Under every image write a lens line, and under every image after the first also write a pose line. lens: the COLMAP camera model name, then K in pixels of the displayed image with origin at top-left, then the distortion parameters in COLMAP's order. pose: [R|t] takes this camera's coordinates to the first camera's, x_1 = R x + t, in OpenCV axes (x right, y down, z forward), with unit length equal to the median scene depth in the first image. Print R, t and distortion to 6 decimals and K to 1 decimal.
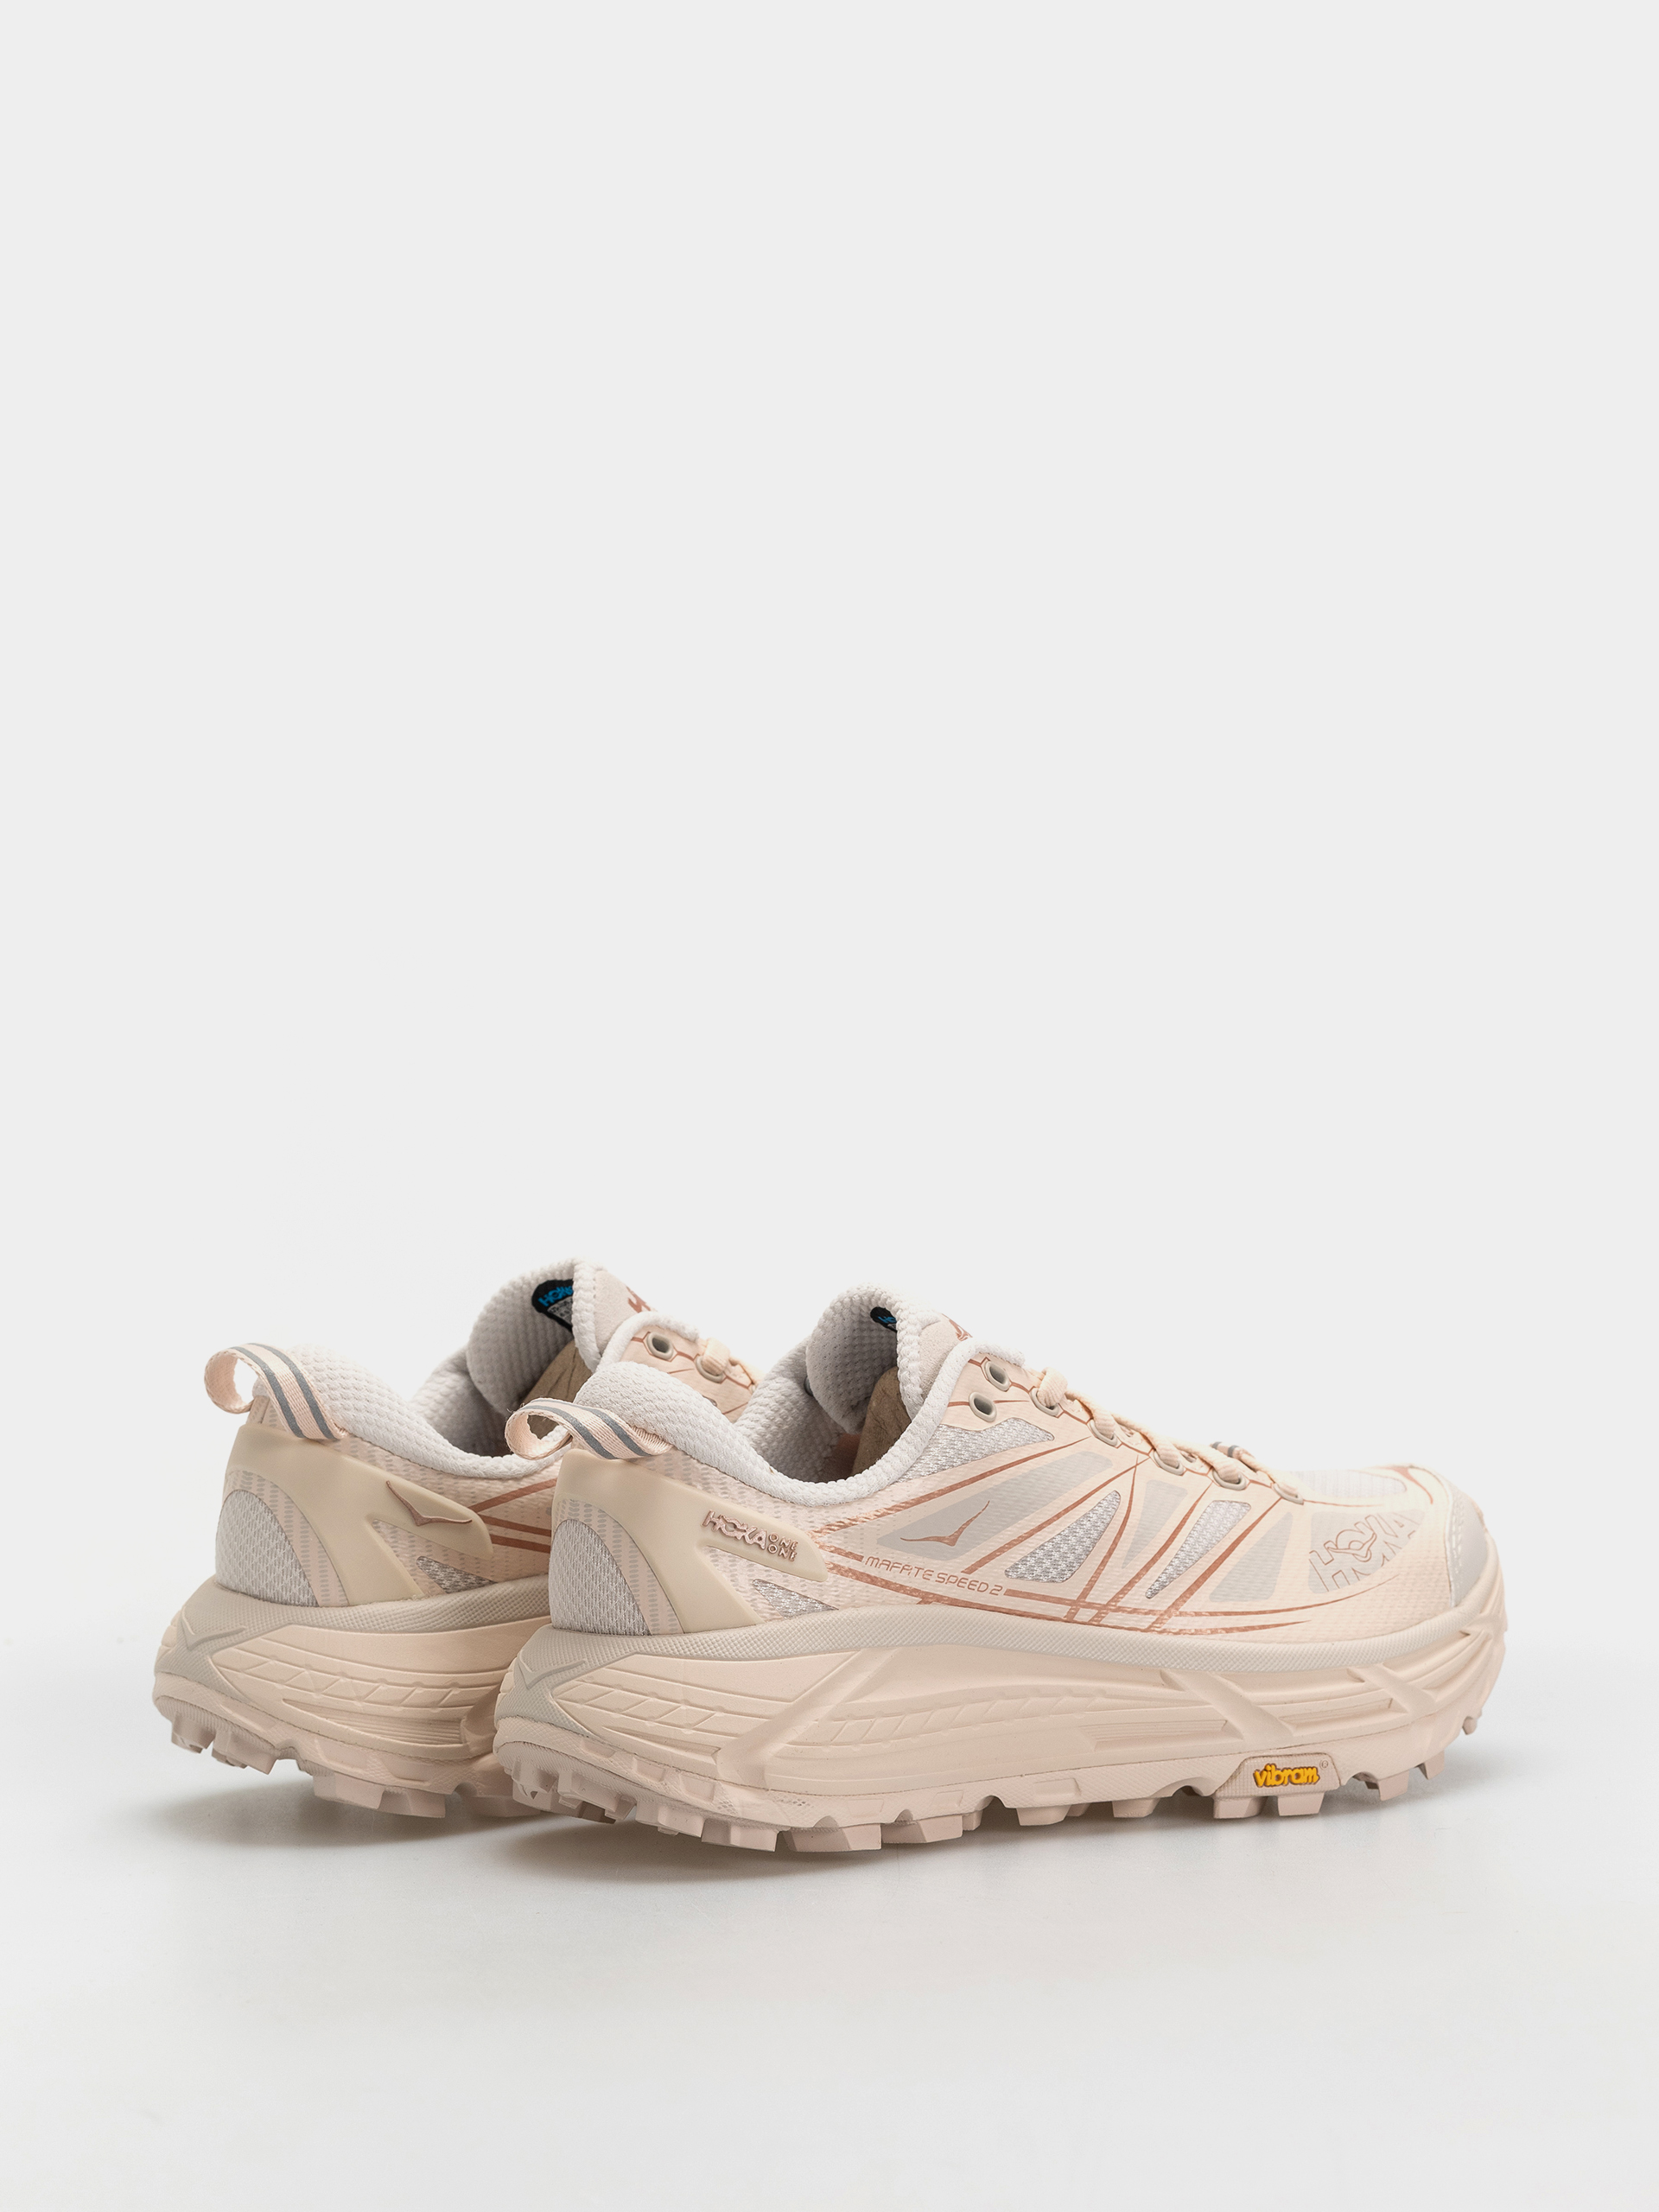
lens RADIAL K [[7615.7, 0, 830.2], [0, 7615.7, 1276.8], [0, 0, 1]] dist [0.009266, 1.479458]
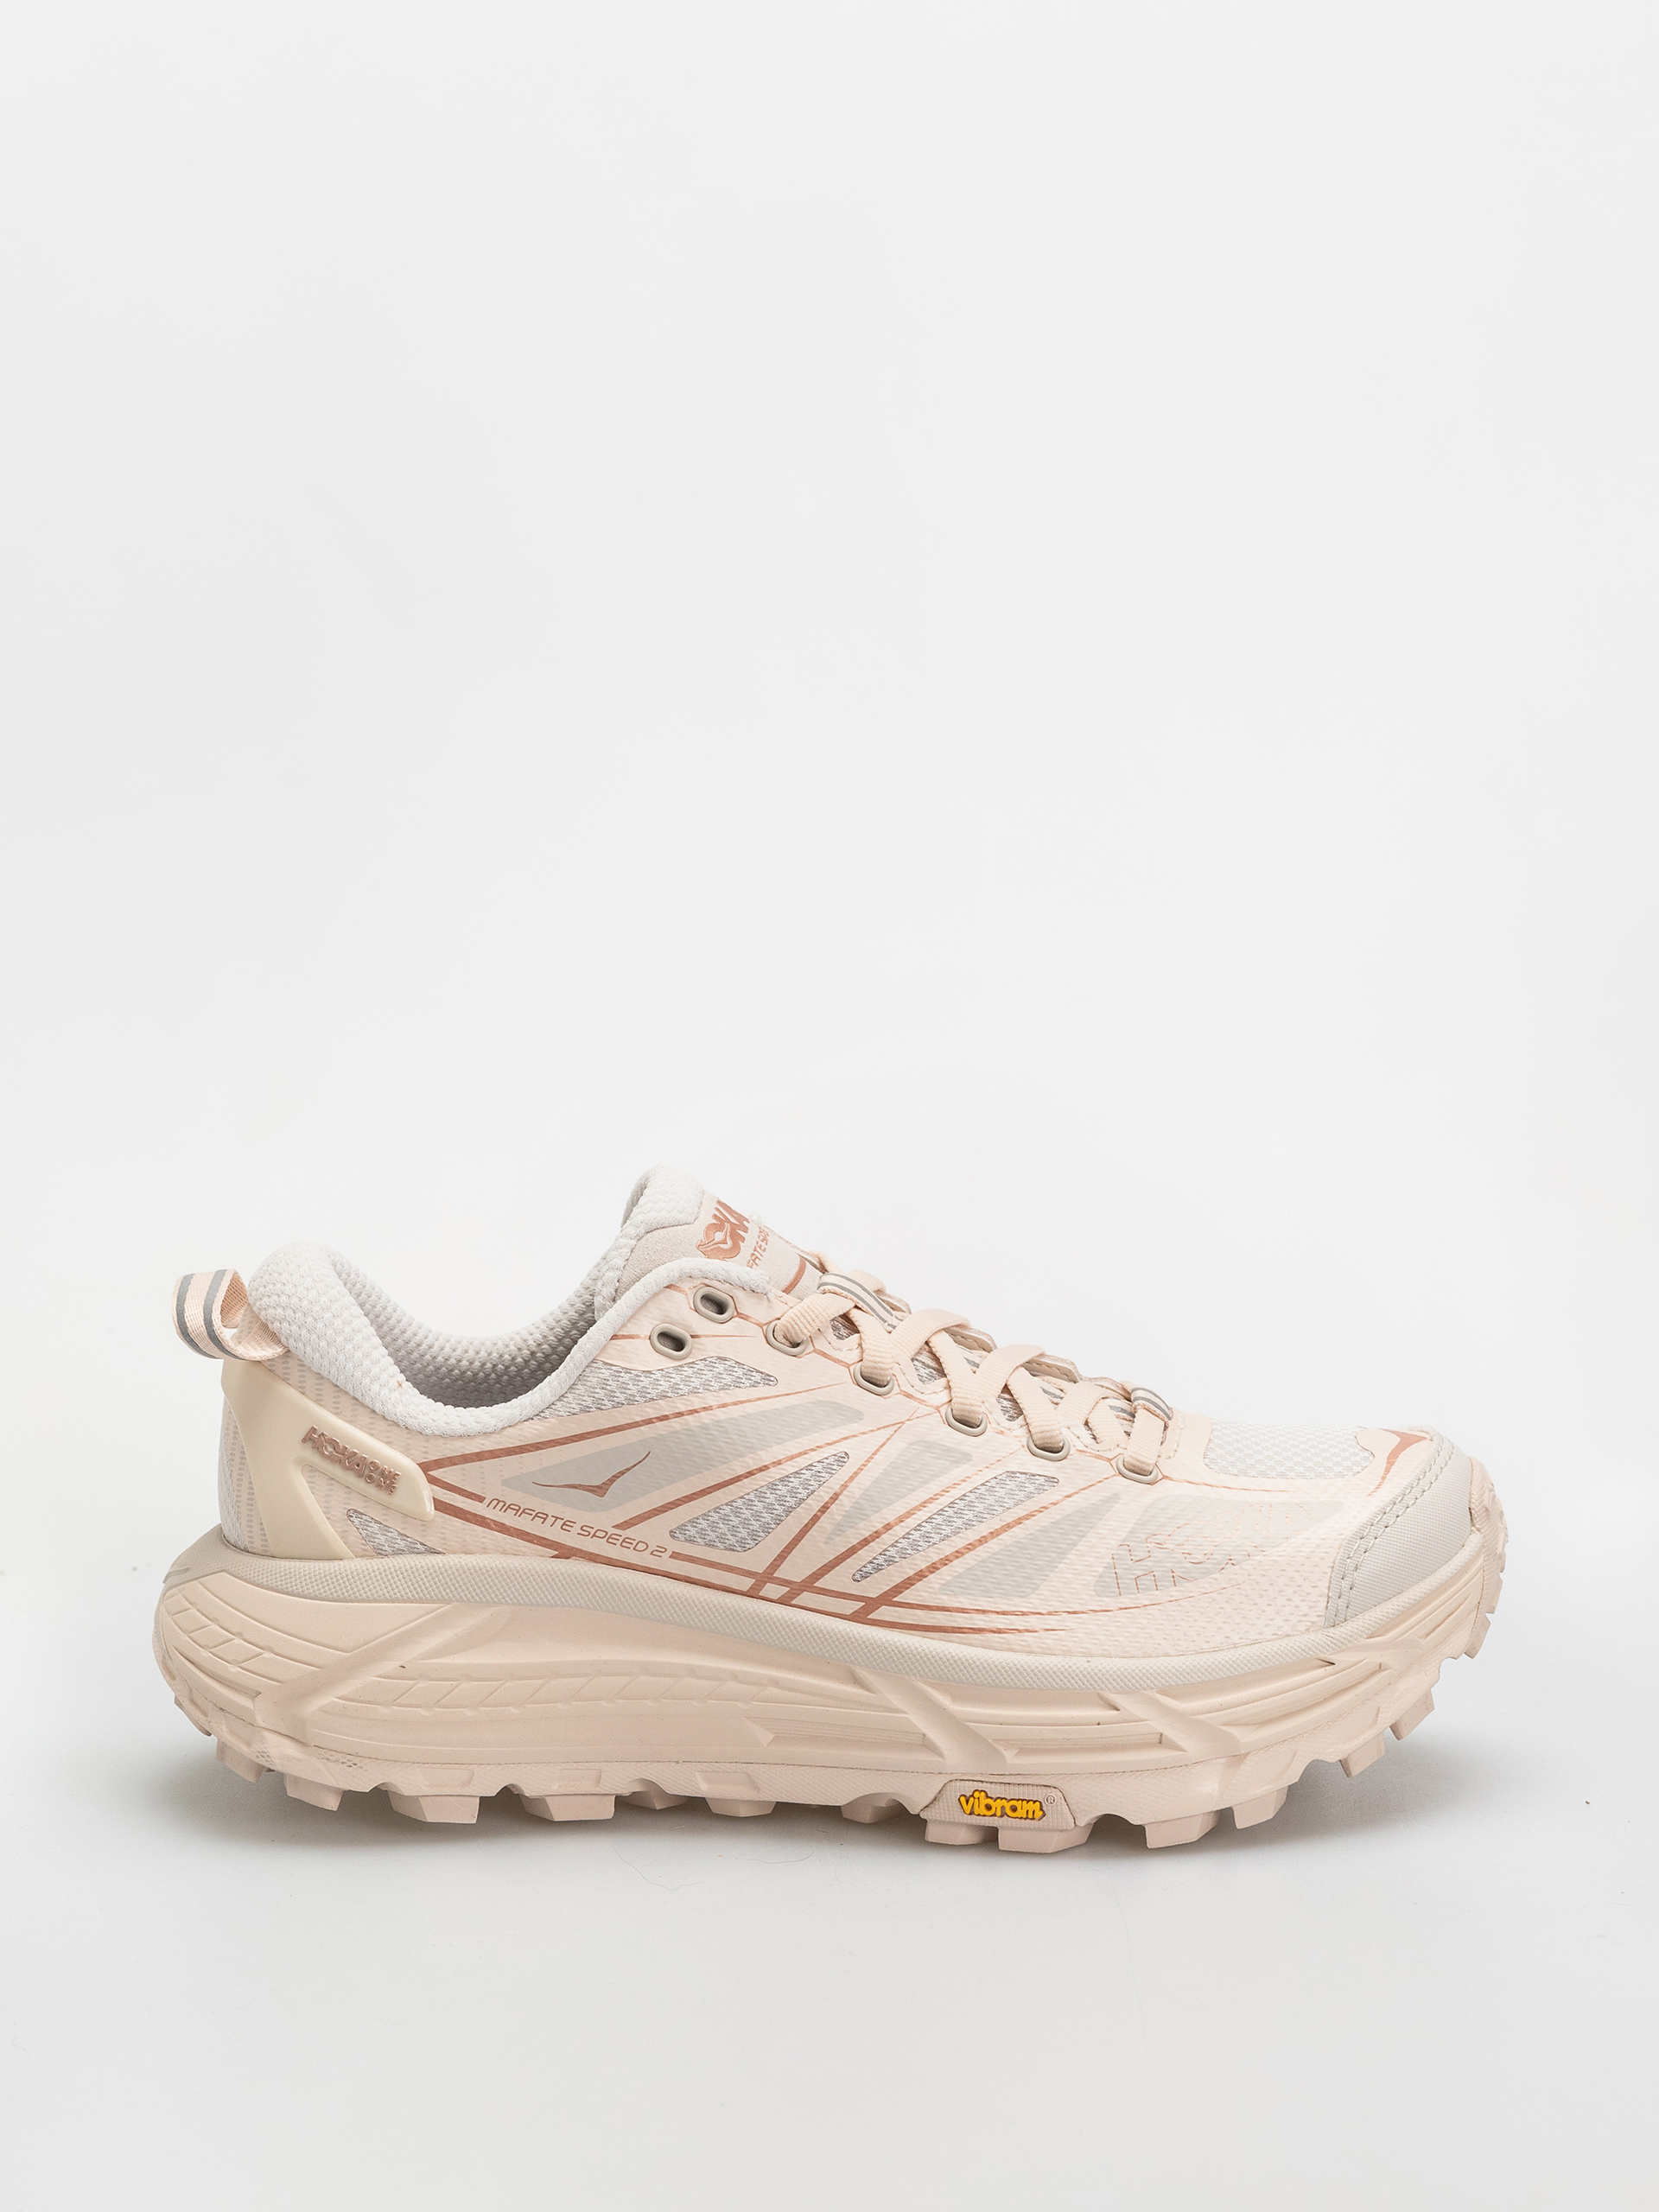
lens RADIAL K [[7615.7, 0, 830.2], [0, 7615.7, 1276.8], [0, 0, 1]] dist [0.009266, 1.479458]
pose [[0.810494, 0.140886, -0.568551, 0.535907], [-0.059182, 0.985373, 0.159807, -0.132370], [0.582750, -0.095874, 0.806976, 0.307786]]
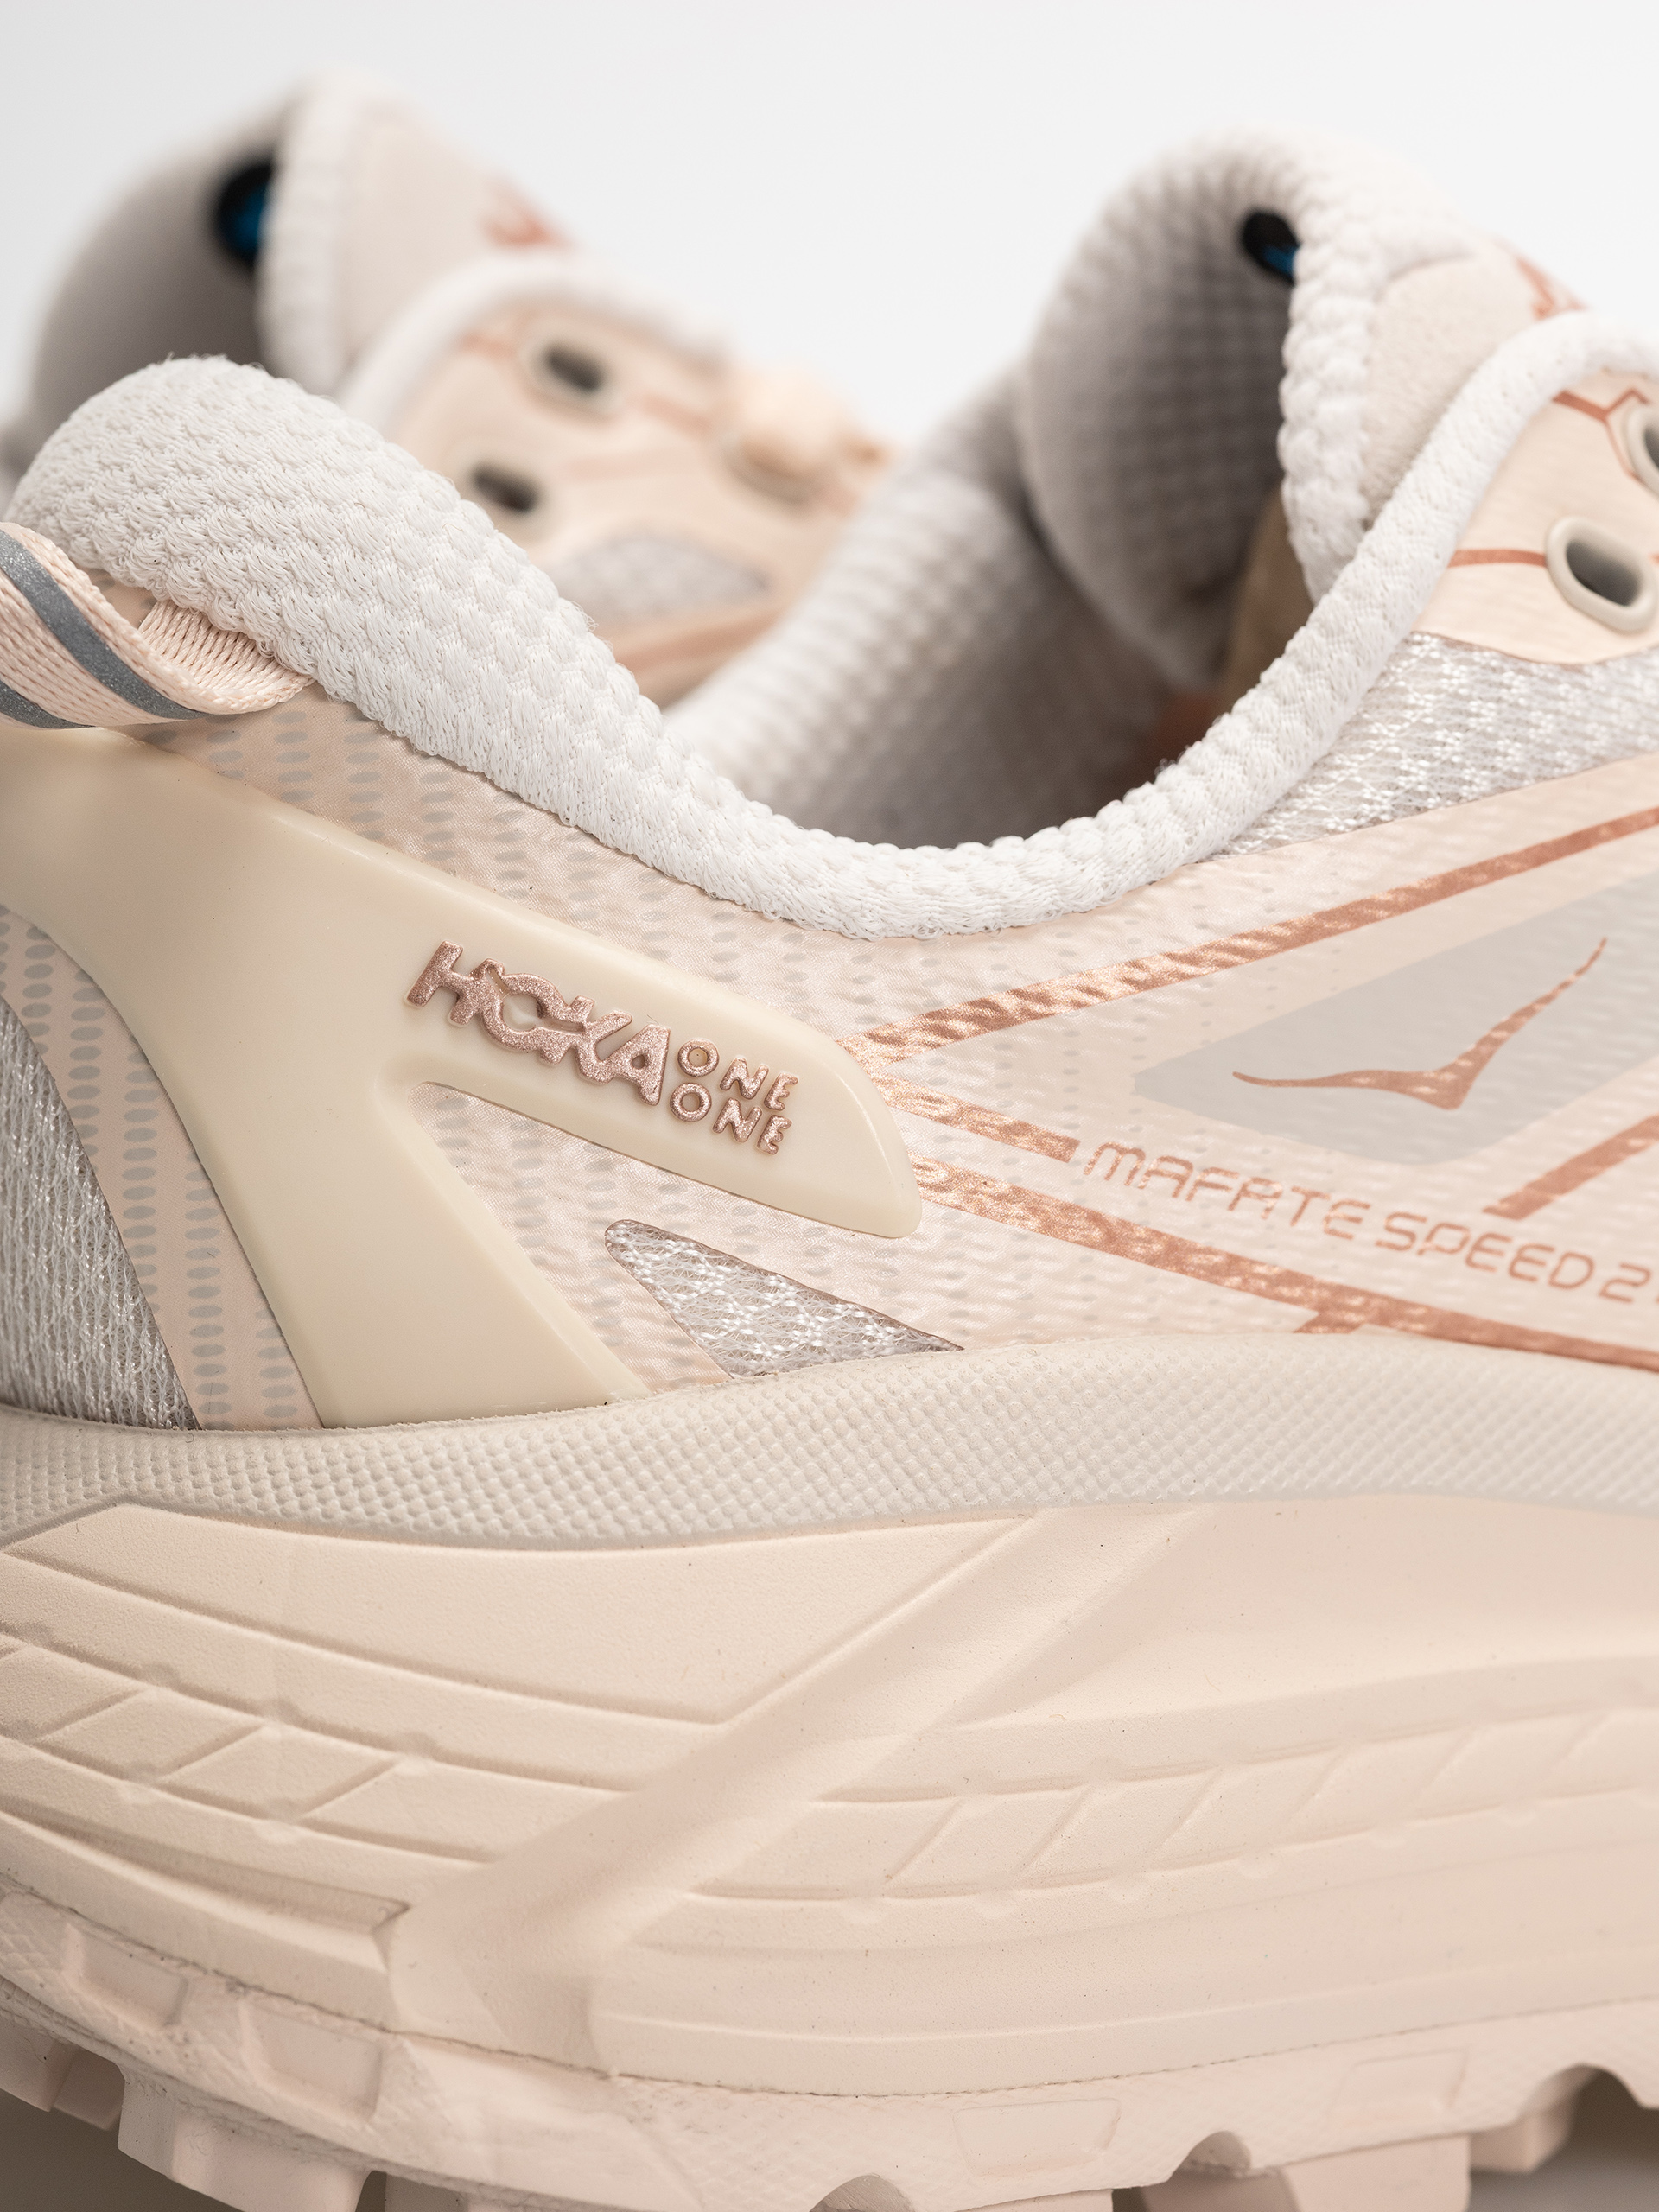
lens RADIAL K [[7615.7, 0, 830.2], [0, 7615.7, 1276.8], [0, 0, 1]] dist [0.009266, 1.479458]
pose [[0.984744, 0.035957, -0.170256, 0.039519], [-0.023512, 0.996940, 0.074554, 0.022365], [0.172415, -0.069413, 0.982576, 0.745013]]
